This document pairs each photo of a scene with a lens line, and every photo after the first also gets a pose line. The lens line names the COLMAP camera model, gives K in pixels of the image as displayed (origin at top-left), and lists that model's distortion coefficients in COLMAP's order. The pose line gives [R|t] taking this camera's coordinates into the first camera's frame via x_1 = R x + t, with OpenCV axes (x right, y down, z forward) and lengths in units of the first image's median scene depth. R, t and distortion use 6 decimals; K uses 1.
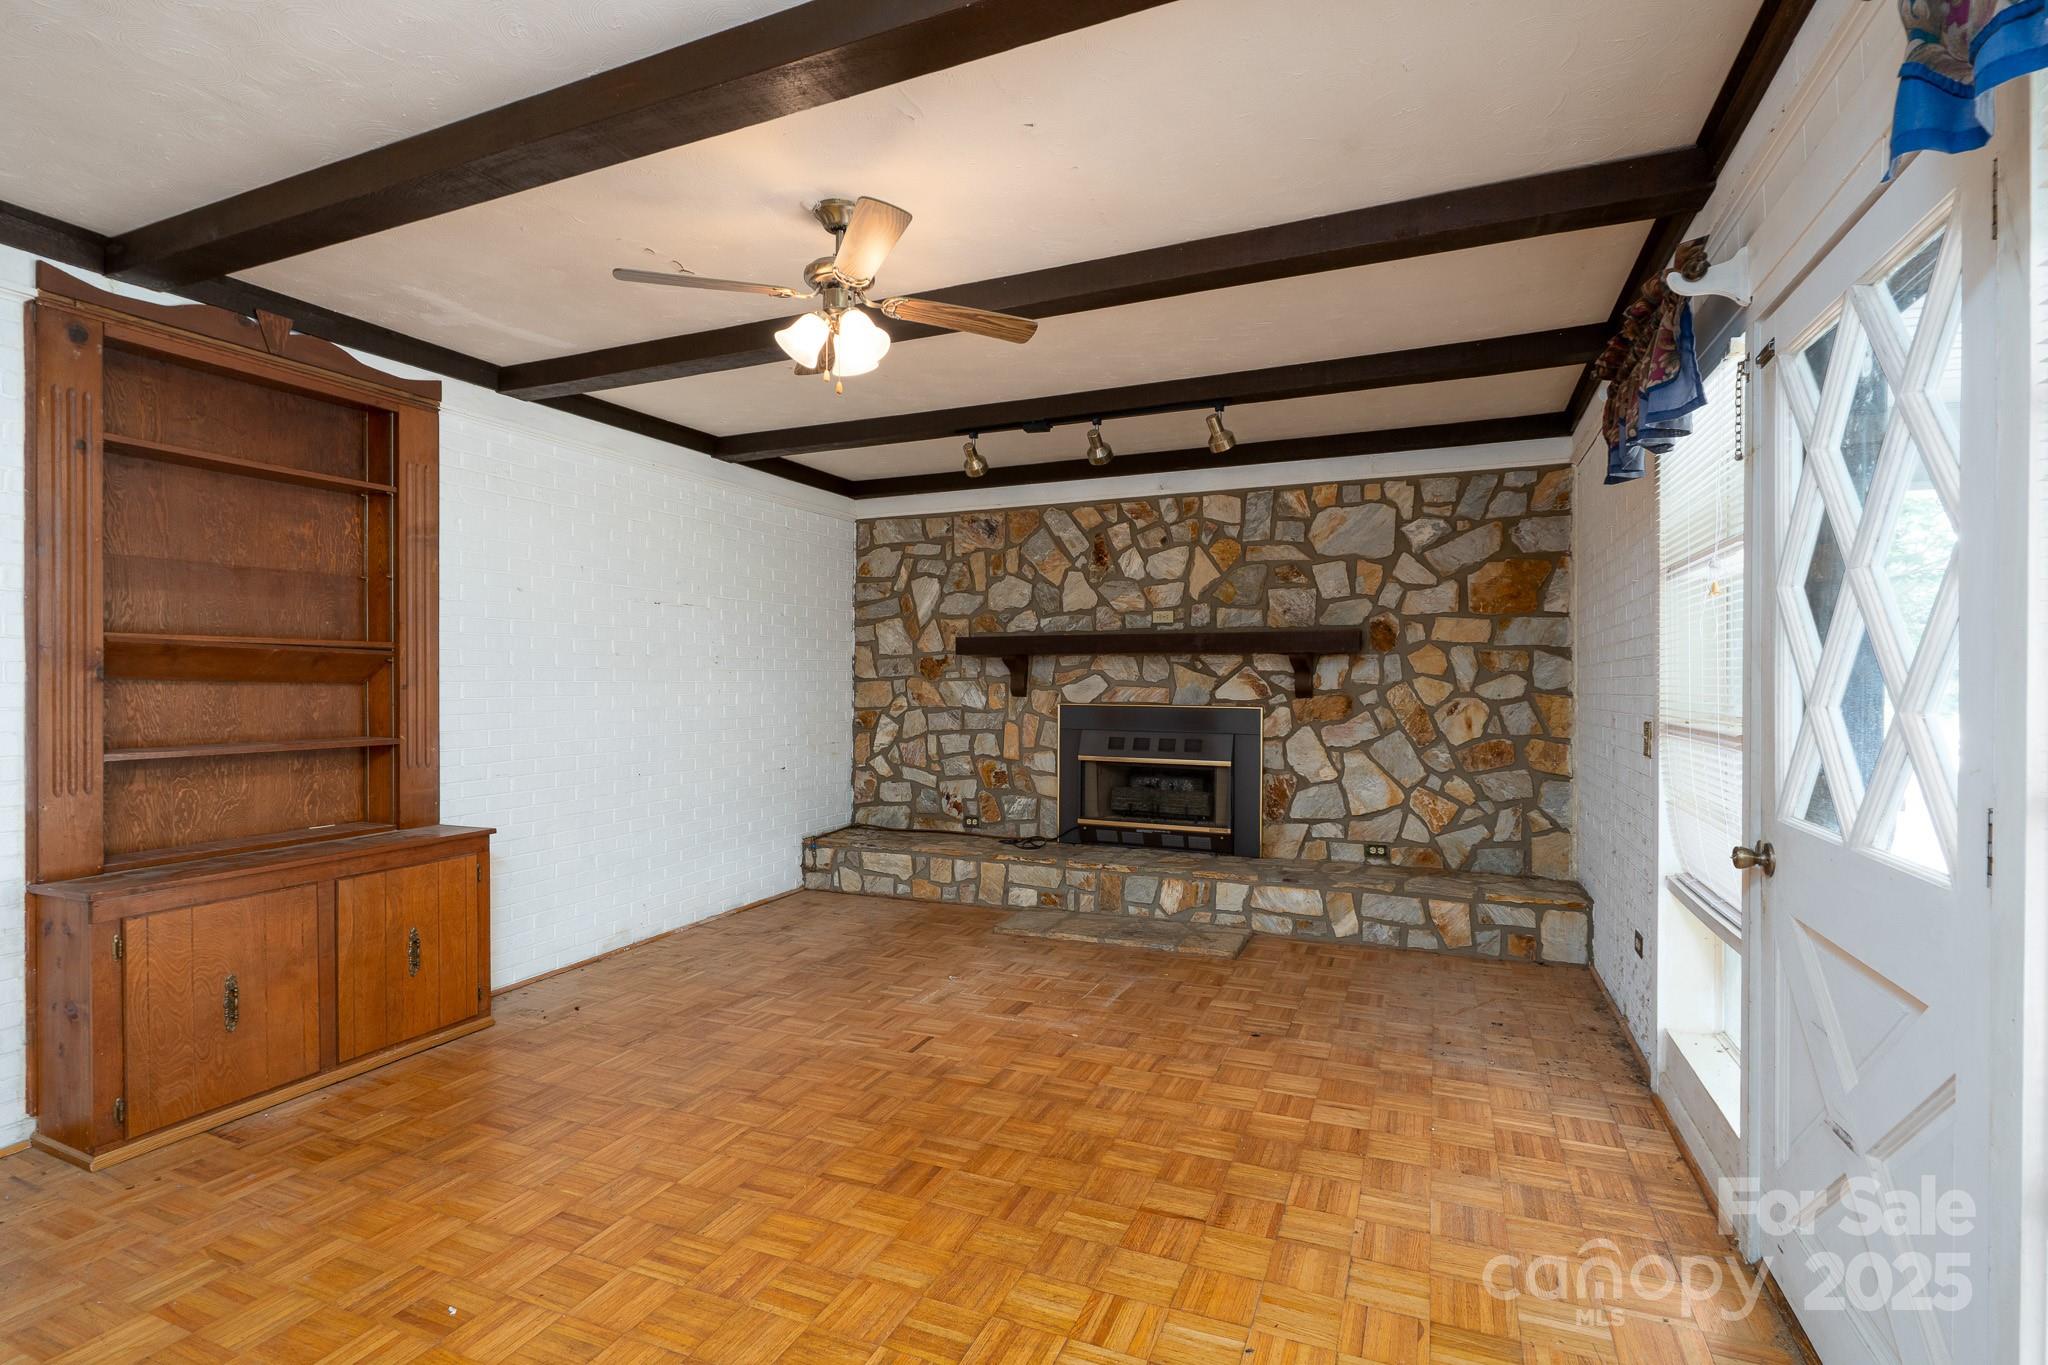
lens RADIAL K [[967.4, 0, 1014.9], [0, 967.4, 678.1], [0, 0, 1]] dist [-0.000409, 0.000122]
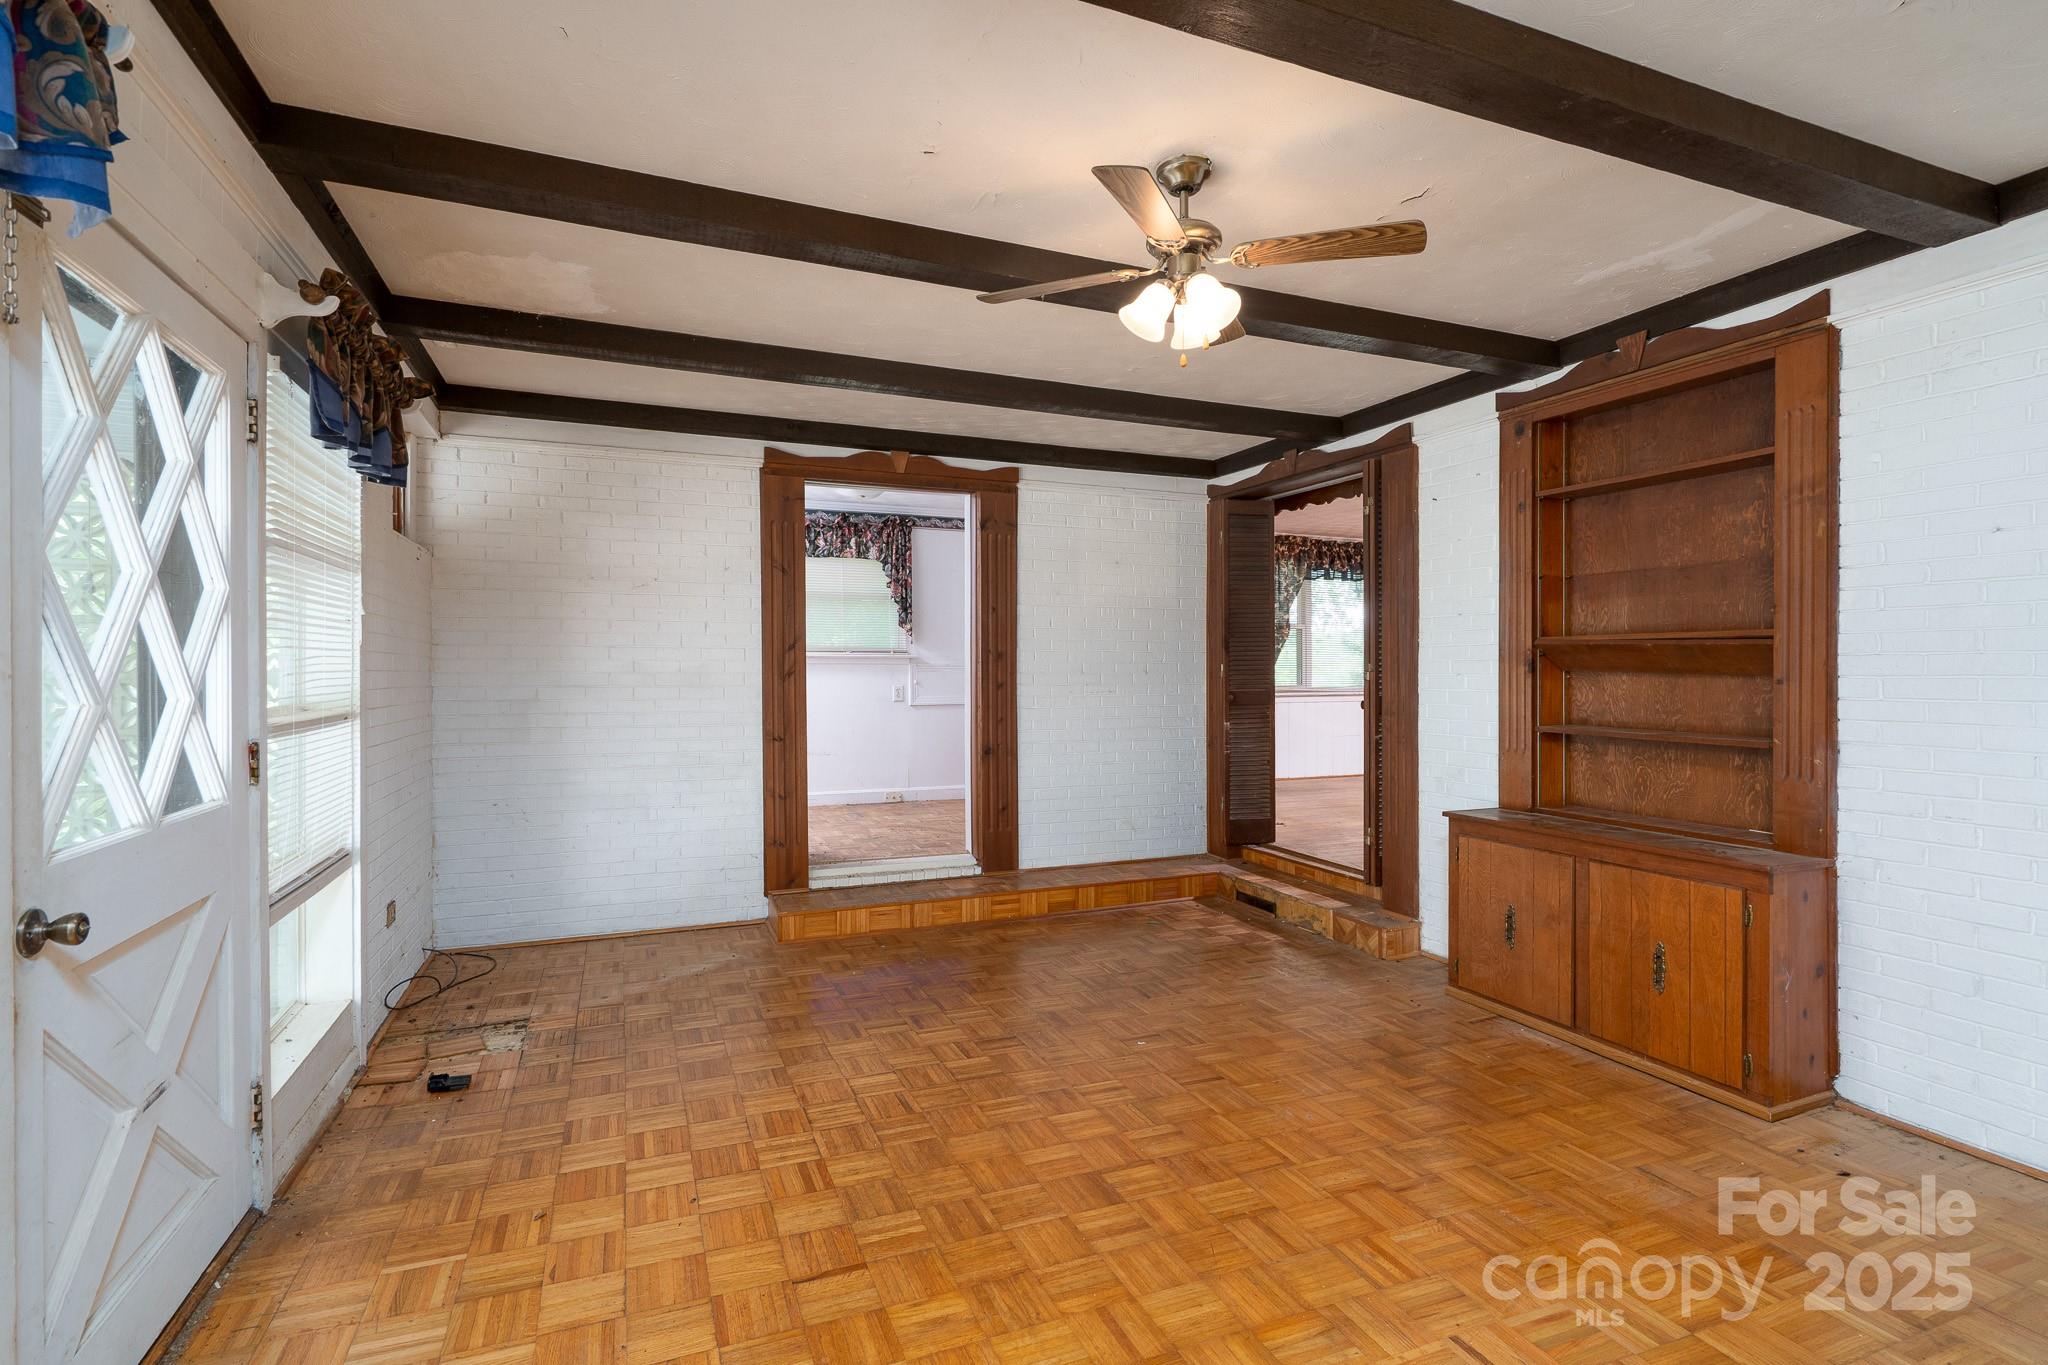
lens RADIAL K [[967.4, 0, 1014.9], [0, 967.4, 678.1], [0, 0, 1]] dist [-0.000409, 0.000122]
pose [[-0.700632, 0.007871, -0.713479, 0.508352], [0.001391, 0.999952, 0.009665, -0.003673], [0.713521, 0.005779, -0.700610, 1.310684]]
